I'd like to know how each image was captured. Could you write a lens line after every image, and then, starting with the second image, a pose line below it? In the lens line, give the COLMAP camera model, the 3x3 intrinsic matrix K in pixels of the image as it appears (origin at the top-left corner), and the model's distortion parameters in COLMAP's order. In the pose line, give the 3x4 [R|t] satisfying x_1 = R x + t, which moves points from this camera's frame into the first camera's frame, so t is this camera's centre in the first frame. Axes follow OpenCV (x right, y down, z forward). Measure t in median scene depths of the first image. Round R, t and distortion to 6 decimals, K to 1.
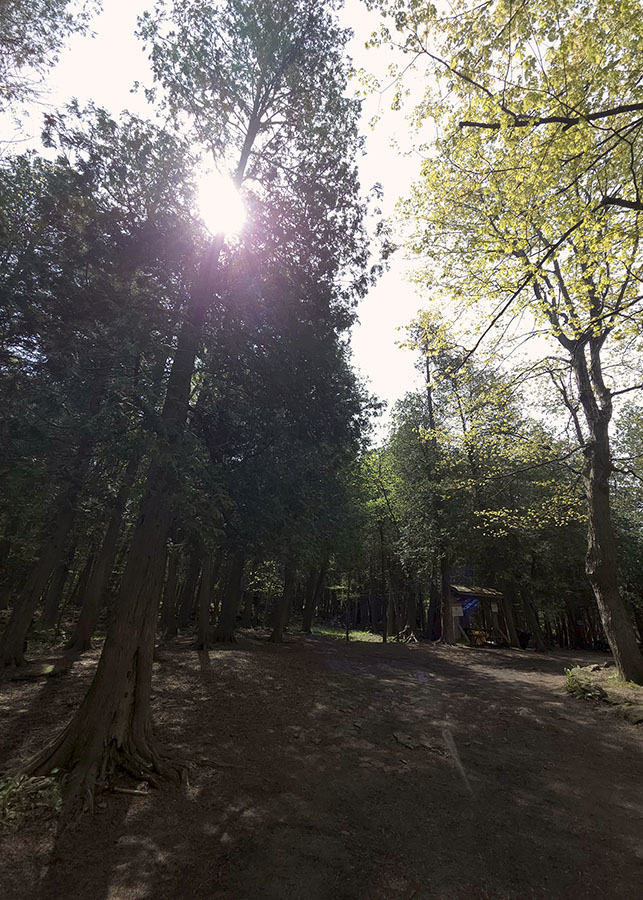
lens RADIAL K [[366.7, 0, 333.7], [0, 366.7, 450.6], [0, 0, 1]] dist [0.002285, -0.003617]
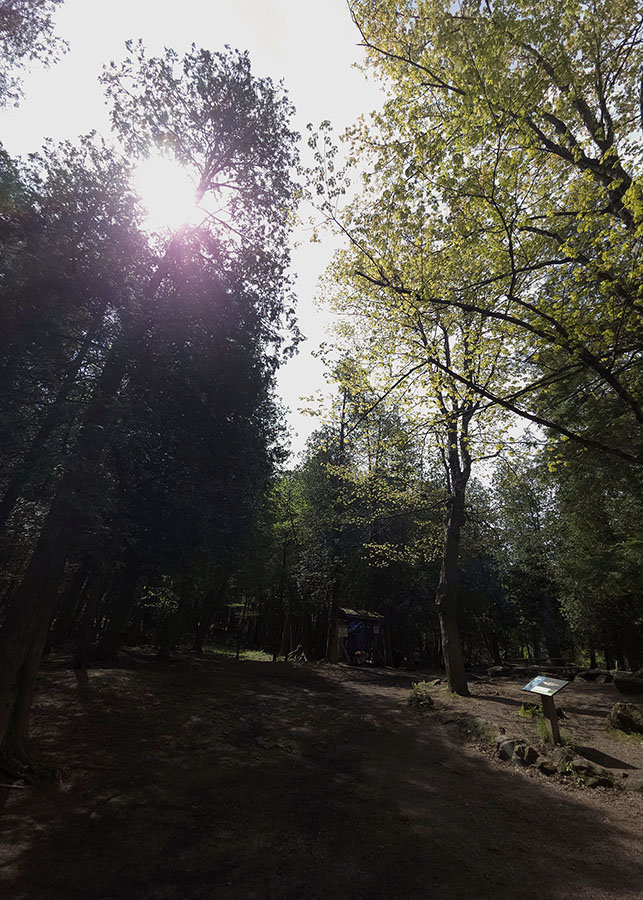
lens RADIAL K [[366.7, 0, 333.7], [0, 366.7, 450.6], [0, 0, 1]] dist [0.002285, -0.003617]
pose [[0.970538, 0.120964, 0.208385, 0.030333], [-0.112031, 0.992226, -0.054193, -0.068962], [-0.213320, 0.029251, 0.976544, -0.143759]]
